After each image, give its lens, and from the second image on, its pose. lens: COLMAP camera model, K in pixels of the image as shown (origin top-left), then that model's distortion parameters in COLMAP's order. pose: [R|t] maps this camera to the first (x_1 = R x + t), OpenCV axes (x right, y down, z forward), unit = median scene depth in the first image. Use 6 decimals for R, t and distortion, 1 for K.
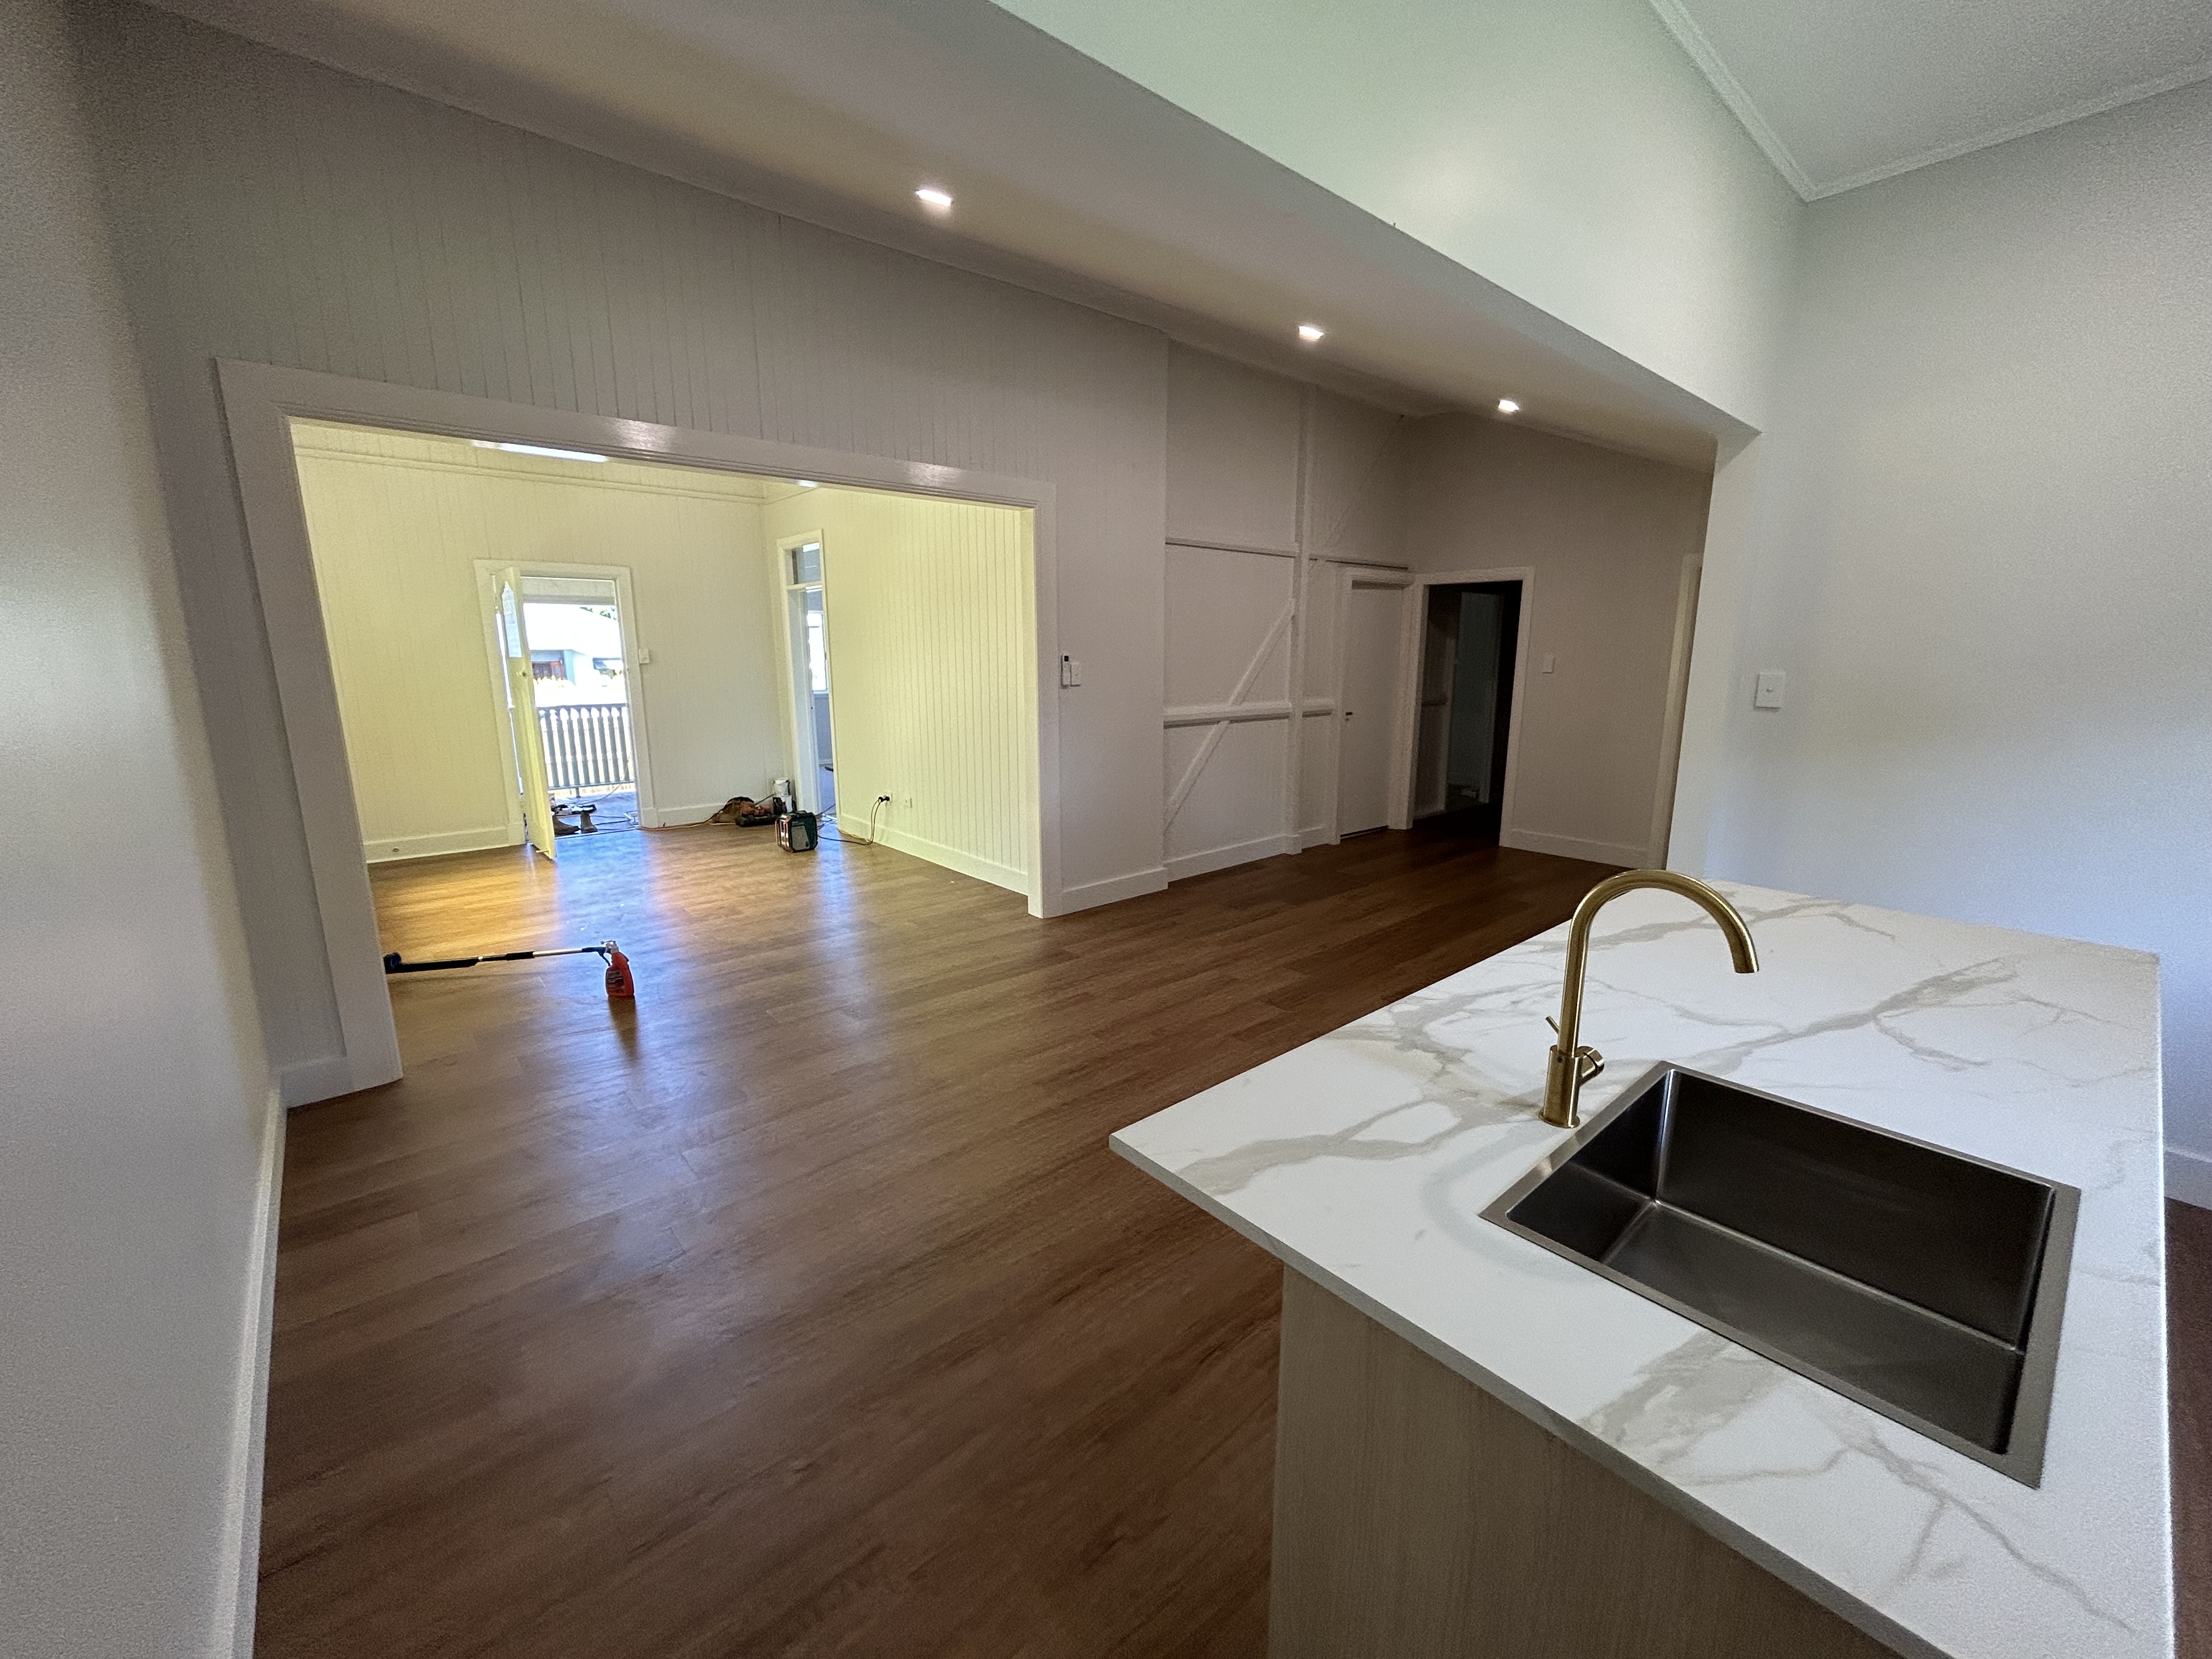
lens RADIAL K [[882.4, 0, 1106.0], [0, 882.4, 829.5], [0, 0, 1]] dist [-0.000908, -0.000113]
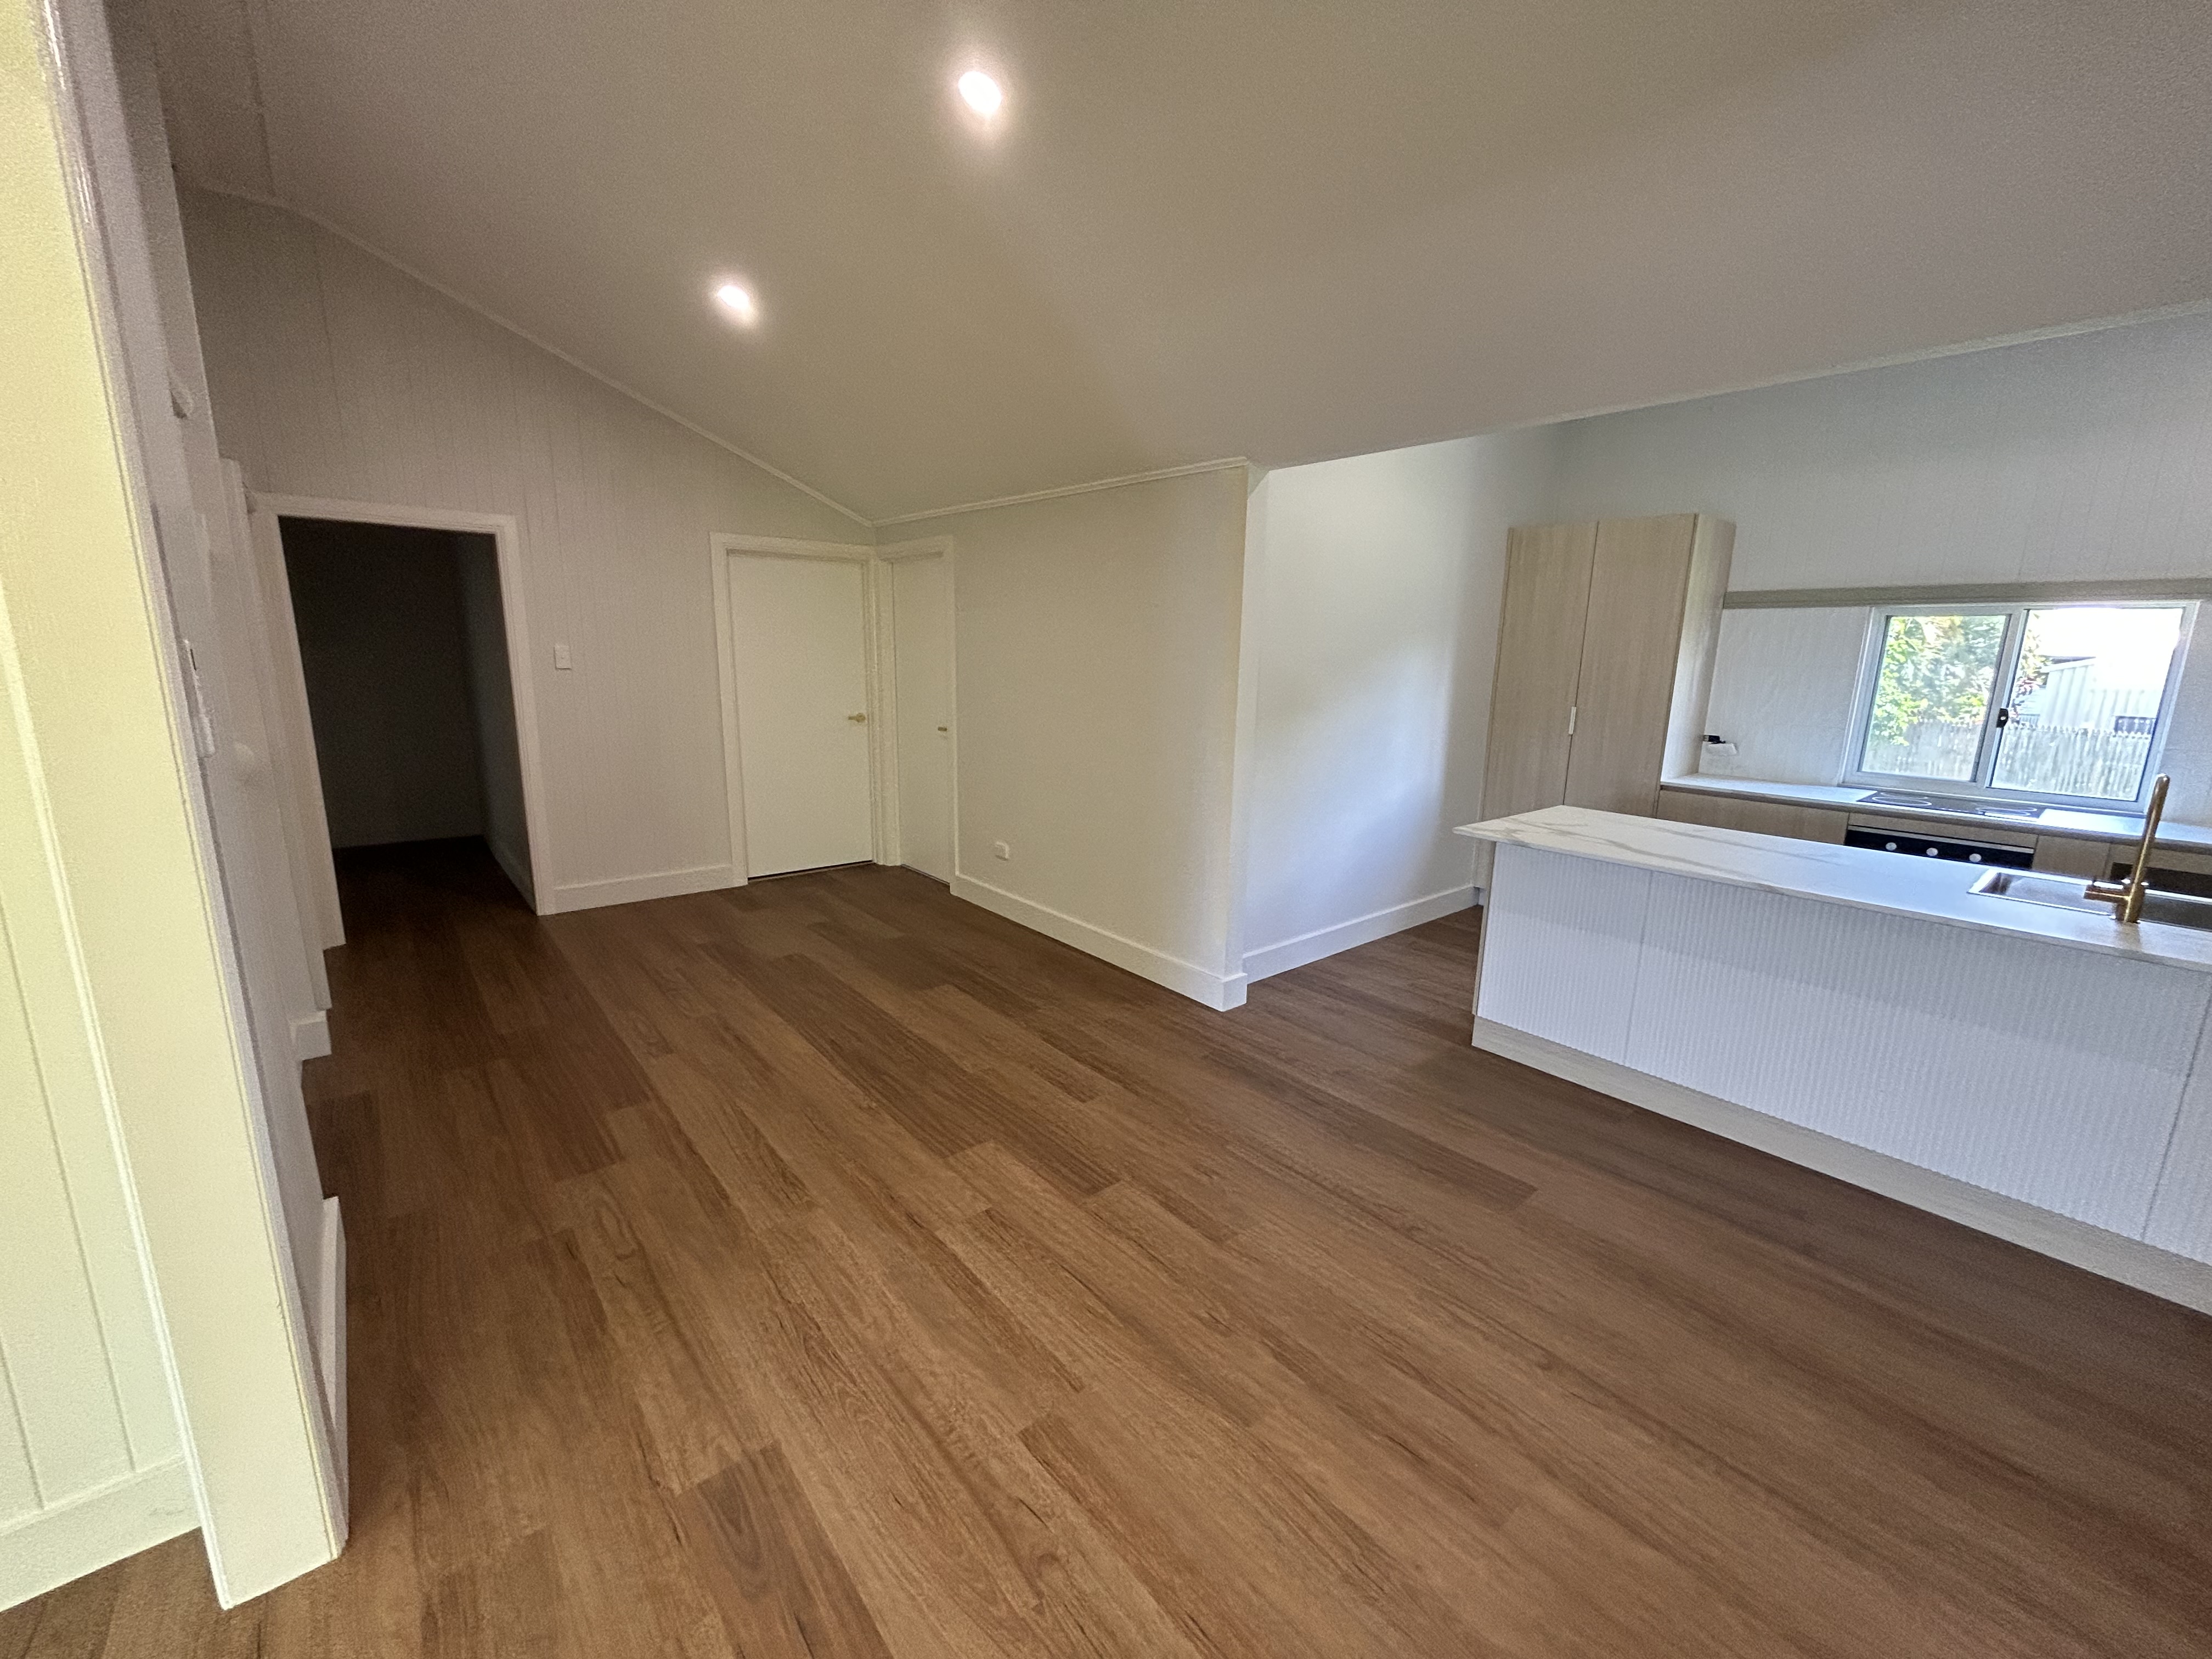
lens RADIAL K [[882.4, 0, 1106.0], [0, 882.4, 829.5], [0, 0, 1]] dist [-0.000908, -0.000113]
pose [[0.015871, -0.199894, 0.979689, -0.272589], [0.174214, 0.965378, 0.194152, -0.127919], [-0.984580, 0.167594, 0.050146, 0.619071]]
